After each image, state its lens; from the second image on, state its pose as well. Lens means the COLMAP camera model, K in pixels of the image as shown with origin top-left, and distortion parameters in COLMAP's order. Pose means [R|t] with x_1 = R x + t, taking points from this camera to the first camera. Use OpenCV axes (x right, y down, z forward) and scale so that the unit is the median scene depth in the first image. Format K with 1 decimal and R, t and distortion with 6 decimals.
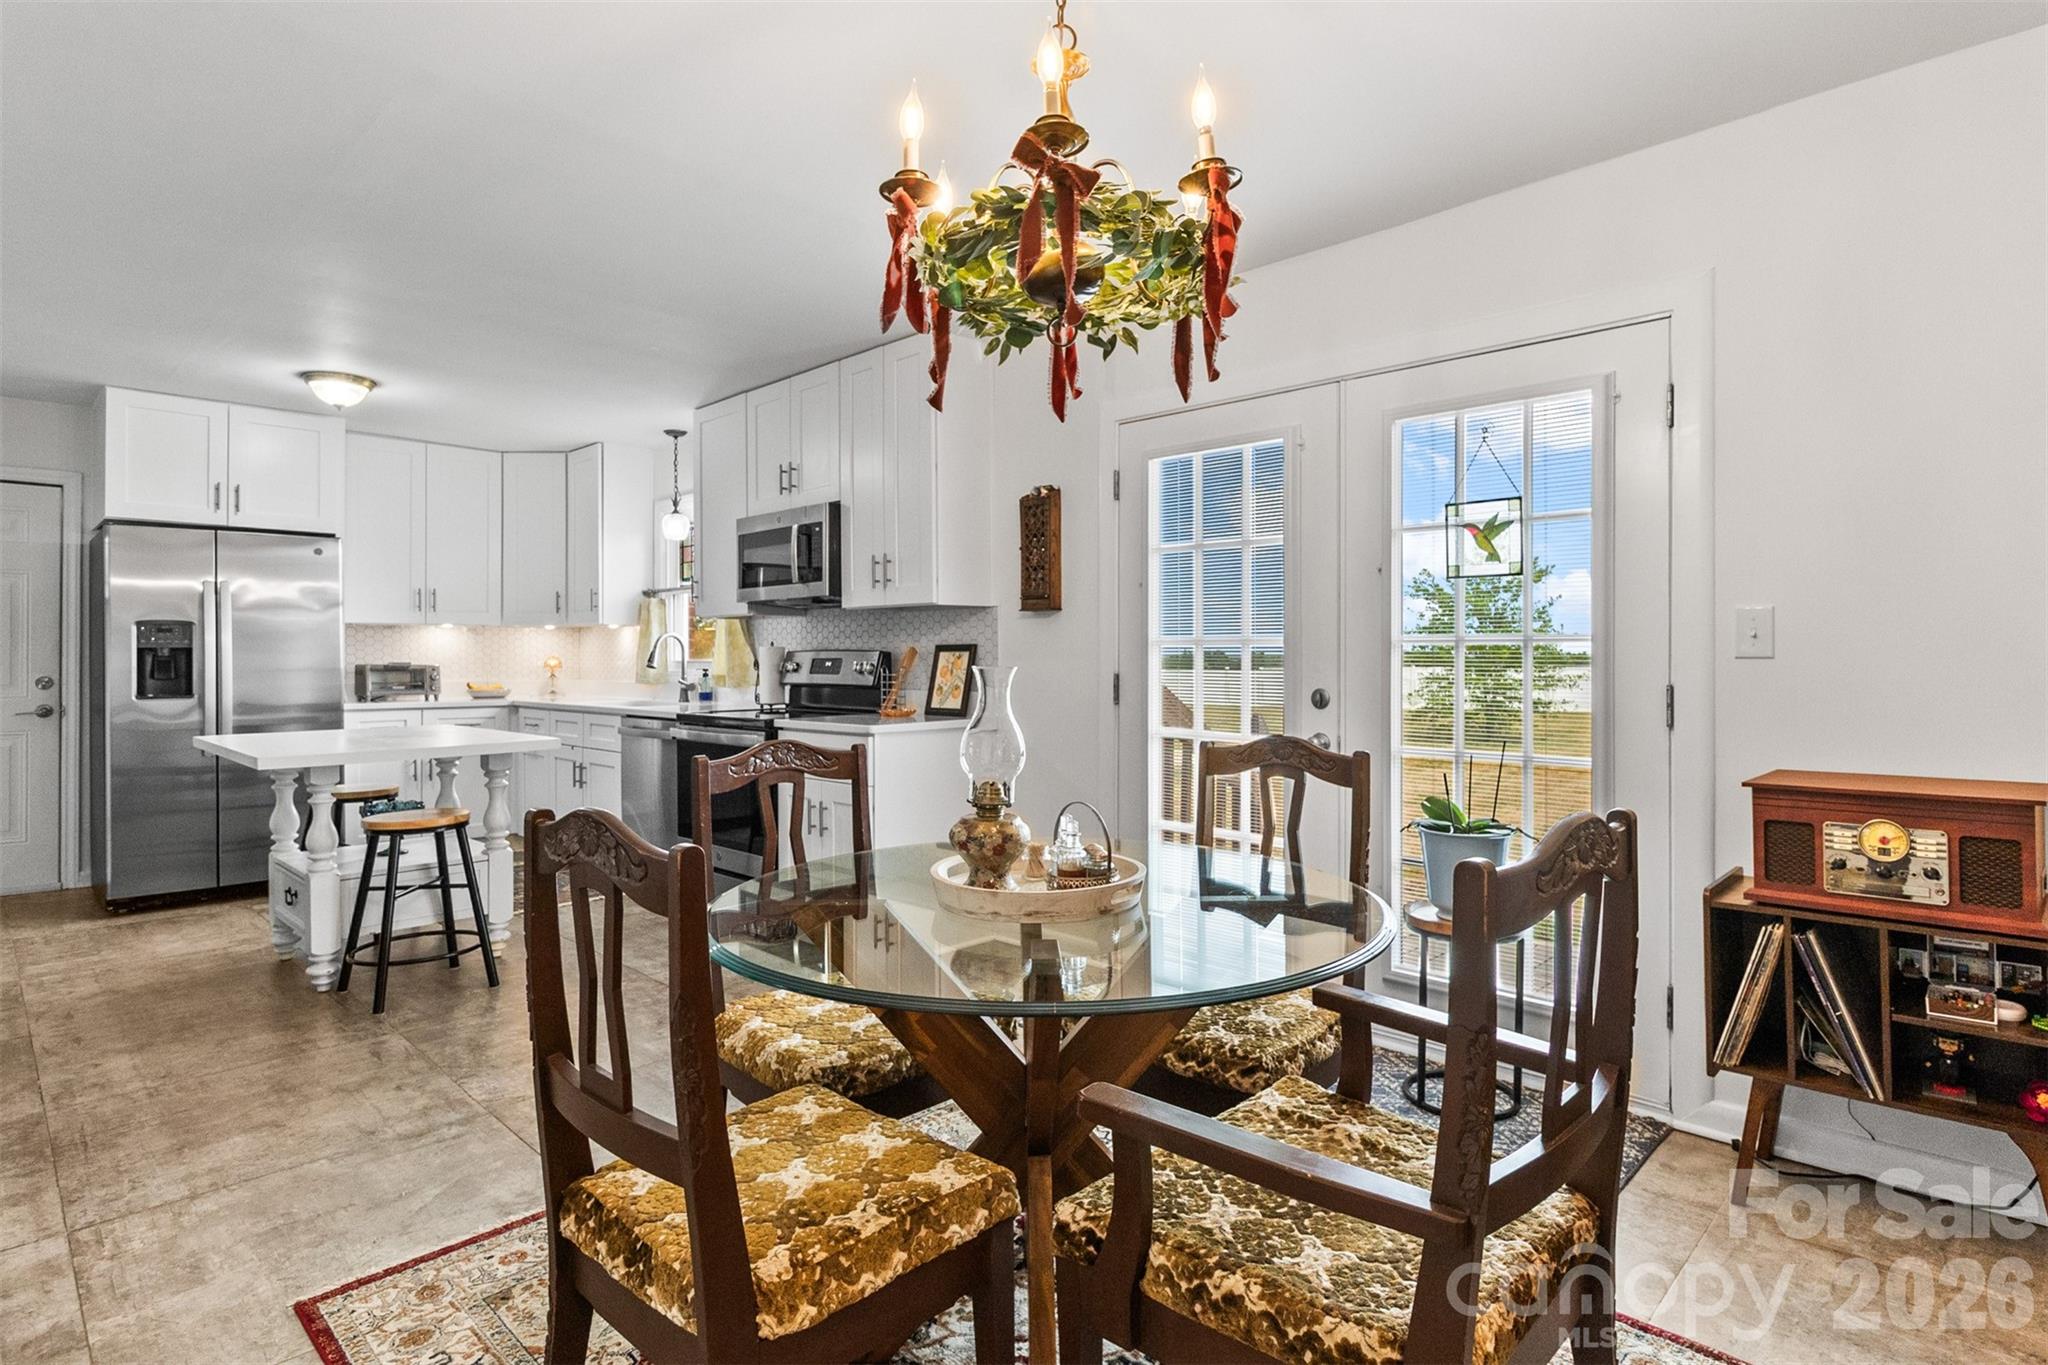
lens RADIAL K [[1057.5, 0, 1019.6], [0, 1057.5, 650.9], [0, 0, 1]] dist [0.011175, 0.000541]
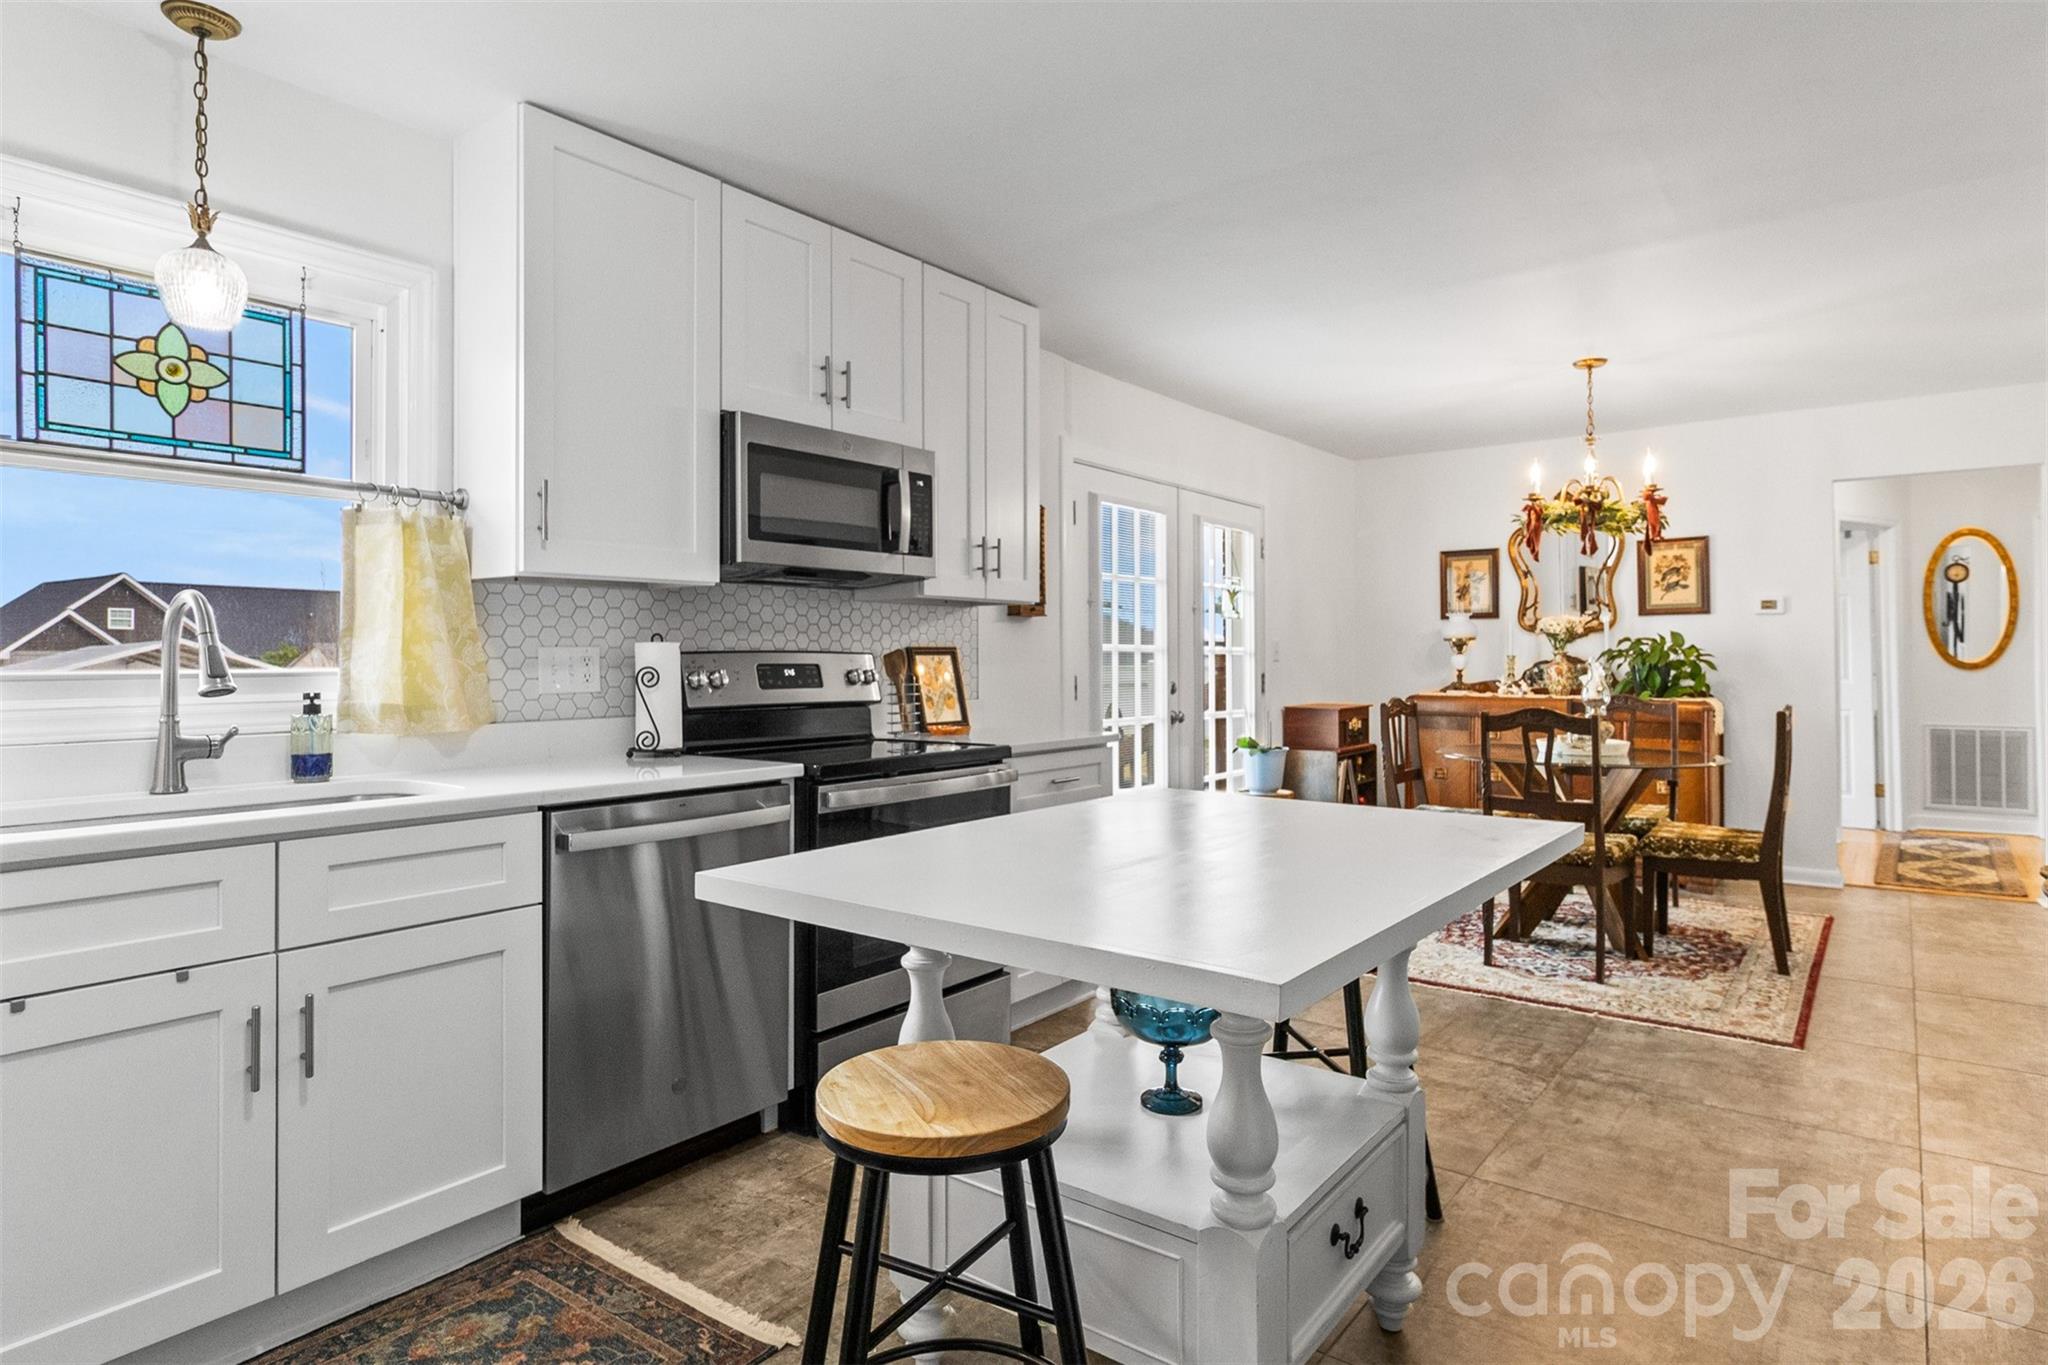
lens RADIAL K [[1117.4, 0, 1040.4], [0, 1117.4, 650.0], [0, 0, 1]] dist [0.005074, -0.002425]
pose [[-0.132177, 0.014104, 0.991126, -0.883376], [0.001299, 0.999900, -0.014056, 0.008465], [-0.991225, -0.000570, -0.132182, 0.942322]]
